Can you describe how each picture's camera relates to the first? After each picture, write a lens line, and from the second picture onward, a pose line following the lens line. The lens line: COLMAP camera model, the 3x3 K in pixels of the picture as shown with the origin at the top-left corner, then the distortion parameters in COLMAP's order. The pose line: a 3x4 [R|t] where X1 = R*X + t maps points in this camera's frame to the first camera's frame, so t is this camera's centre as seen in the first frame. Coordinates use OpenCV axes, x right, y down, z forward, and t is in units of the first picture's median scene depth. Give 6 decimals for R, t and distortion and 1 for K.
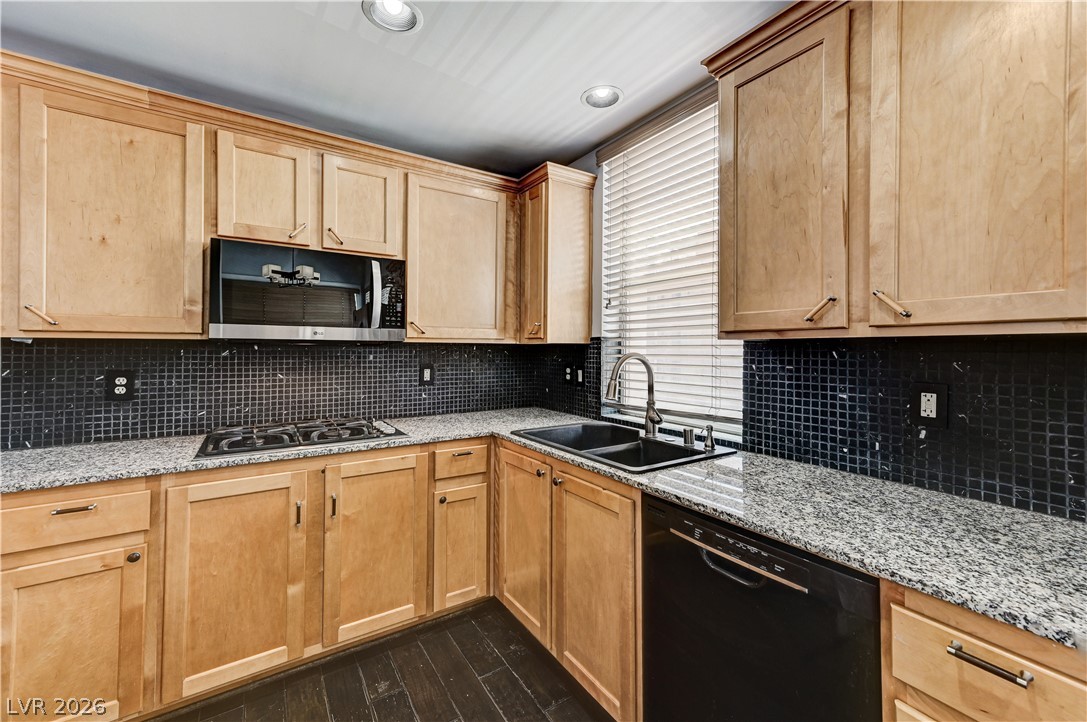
lens RADIAL K [[439.0, 0, 547.5], [0, 439.0, 344.2], [0, 0, 1]] dist [0.010612, 0.000490]
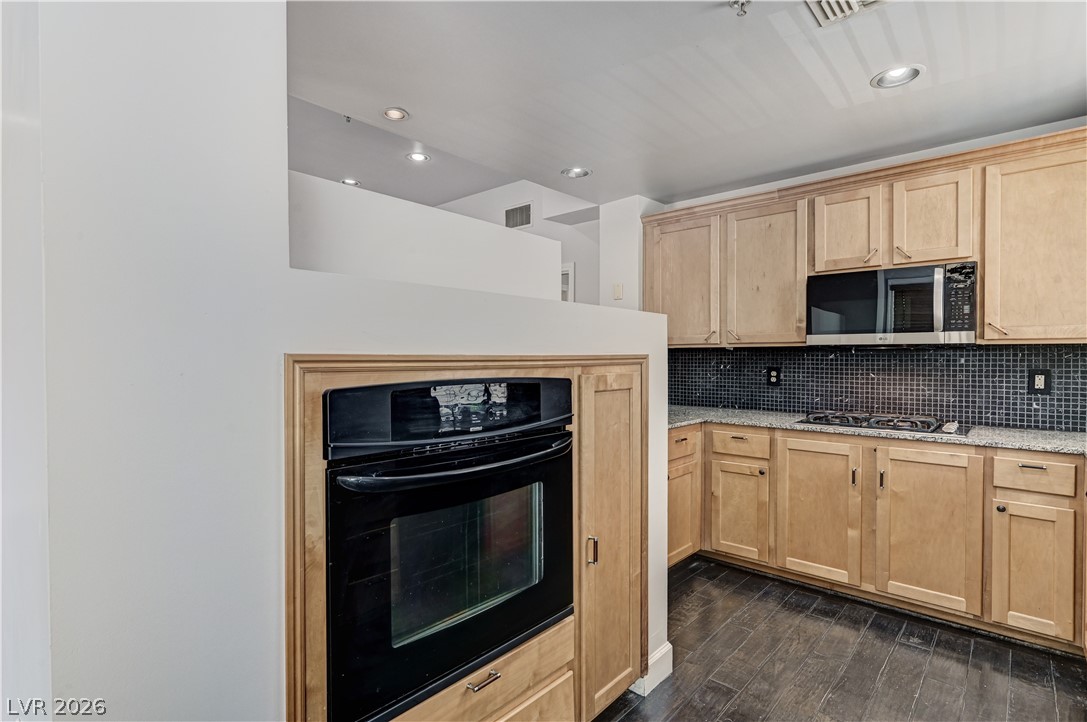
lens RADIAL K [[529.7, 0, 550.6], [0, 529.7, 361.9], [0, 0, 1]] dist [-0.003722, -0.000490]
pose [[0.256360, 0.006370, -0.966560, 0.671934], [0.011106, 0.999893, 0.009535, 0.015094], [0.966518, -0.013179, 0.256262, -0.254975]]
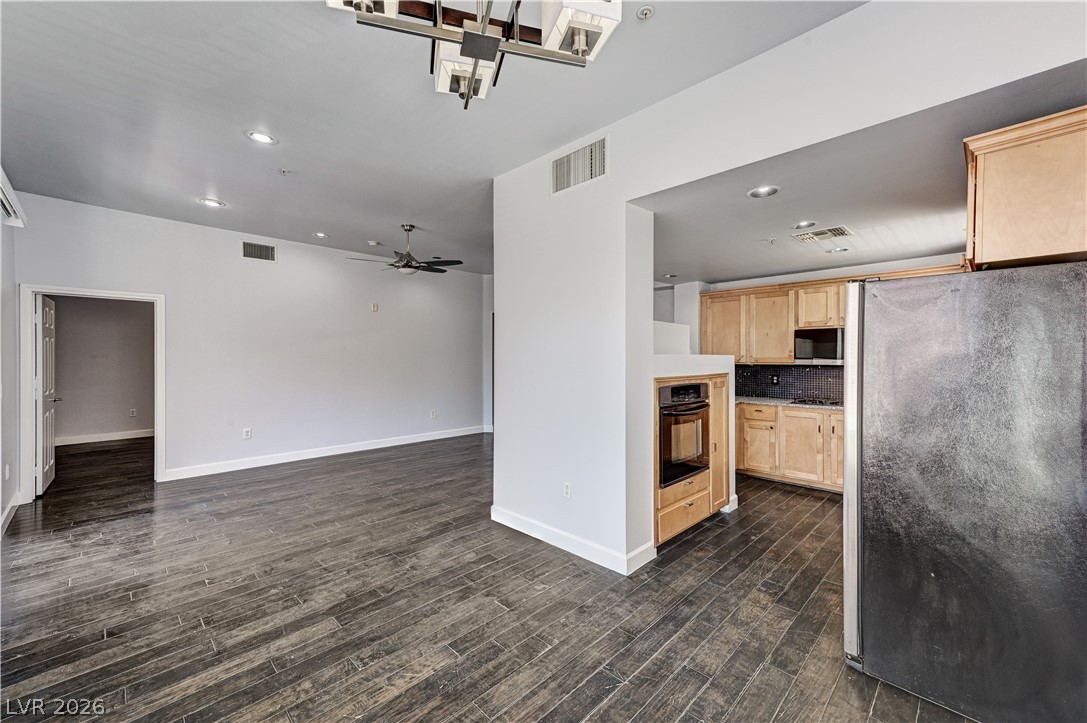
lens RADIAL K [[433.6, 0, 543.3], [0, 433.6, 357.2], [0, 0, 1]] dist [0.027653, 0.000587]
pose [[0.201419, -0.002826, -0.979501, 1.632931], [0.010565, 0.999944, -0.000712, -0.073009], [0.979448, -0.010205, 0.201438, -1.137619]]
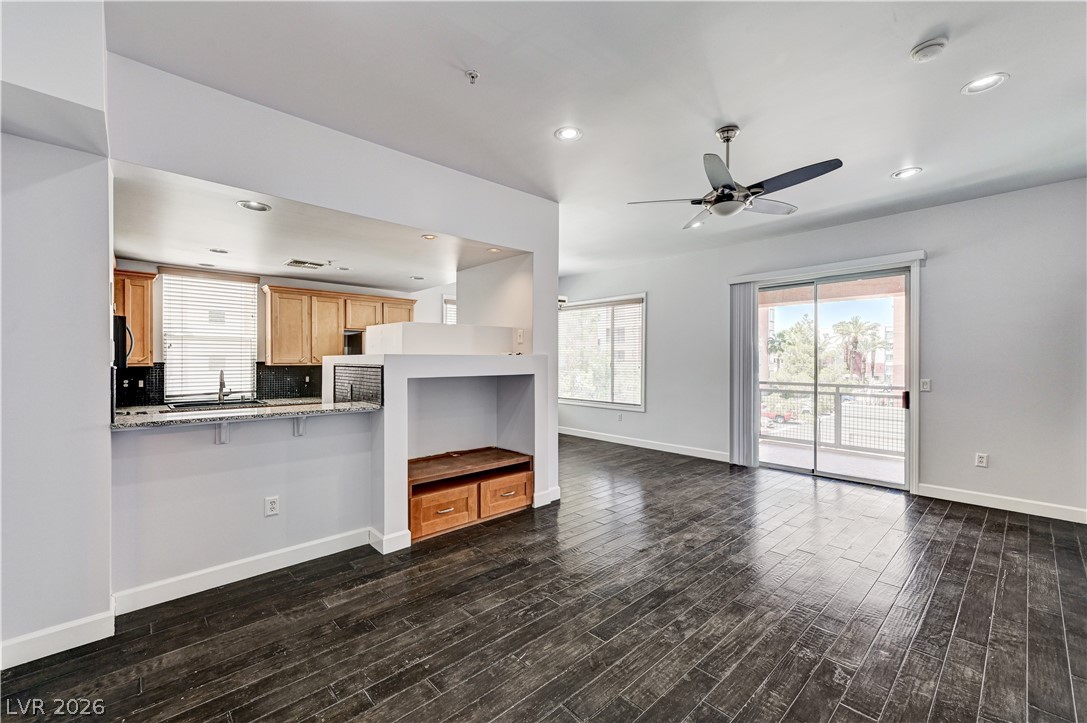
lens RADIAL K [[448.1, 0, 546.5], [0, 448.1, 363.5], [0, 0, 1]] dist [0.011310, -0.000169]
pose [[-0.164099, -0.010568, 0.986387, -2.875969], [-0.014263, 0.999863, 0.008339, -0.070418], [-0.986341, -0.012701, -0.164227, -0.479332]]
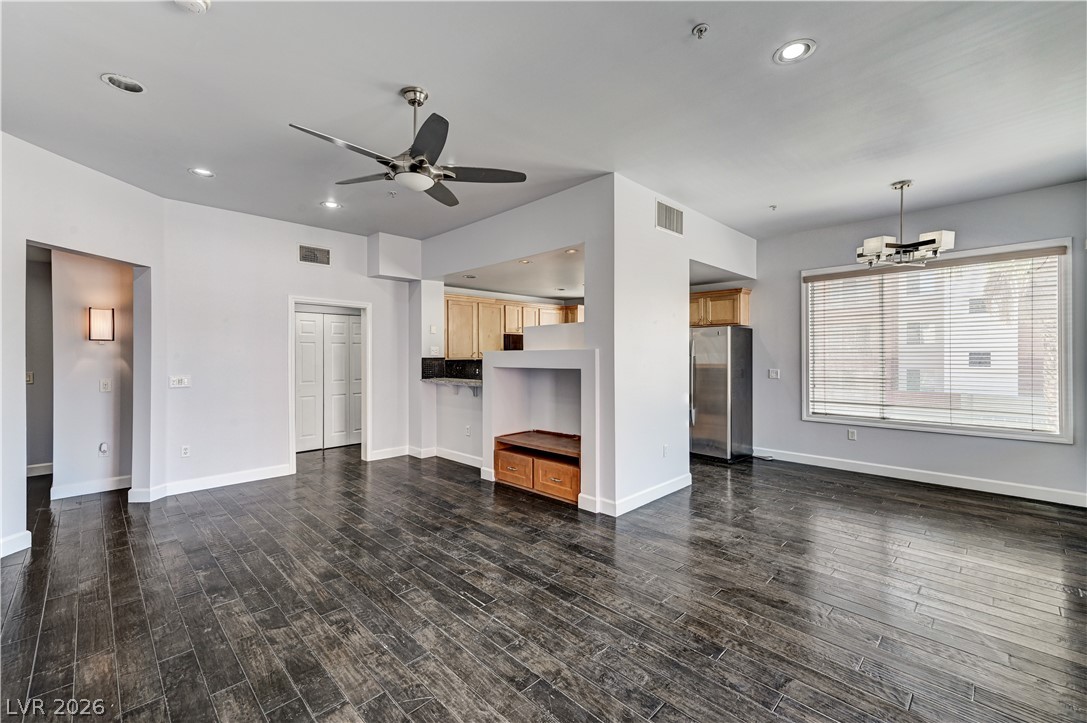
lens RADIAL K [[448.7, 0, 546.4], [0, 448.7, 355.5], [0, 0, 1]] dist [0.013430, -0.000130]
pose [[0.979669, -0.005371, 0.200547, -1.190358], [0.002841, 0.999913, 0.012903, -0.092192], [-0.200598, -0.012071, 0.979599, -2.964121]]
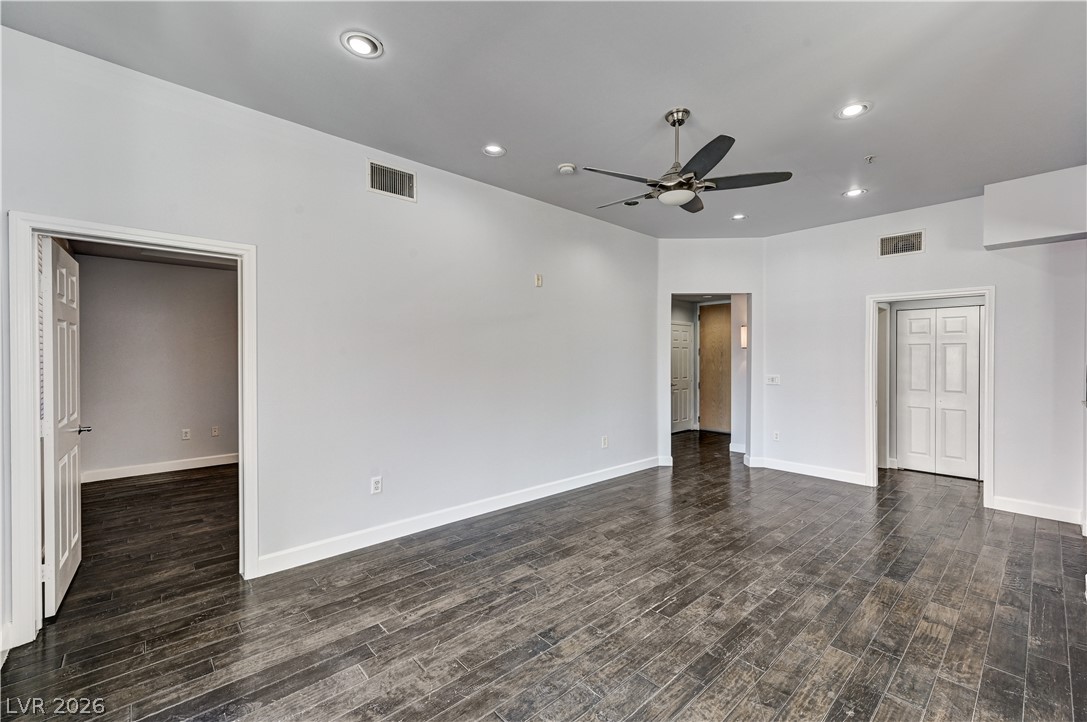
lens RADIAL K [[448.1, 0, 546.5], [0, 448.1, 363.0], [0, 0, 1]] dist [0.011310, -0.000169]
pose [[0.151697, 0.006212, -0.988408, 0.181716], [0.010927, 0.999909, 0.007962, -0.081237], [0.988367, -0.012008, 0.151615, -2.118963]]
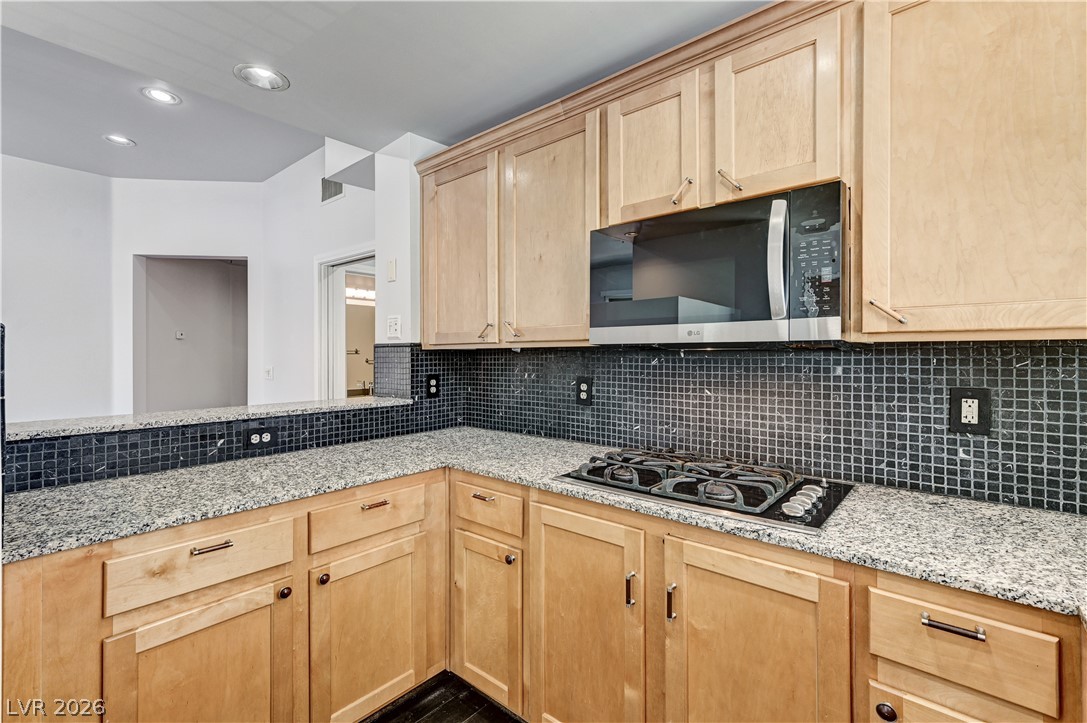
lens RADIAL K [[481.8, 0, 548.4], [0, 481.8, 354.7], [0, 0, 1]] dist [0.008083, 0.000380]
pose [[0.278946, -0.006432, -0.960285, 0.133499], [0.013564, 0.999904, -0.002758, 0.007761], [0.960211, -0.012256, 0.279007, 0.612228]]
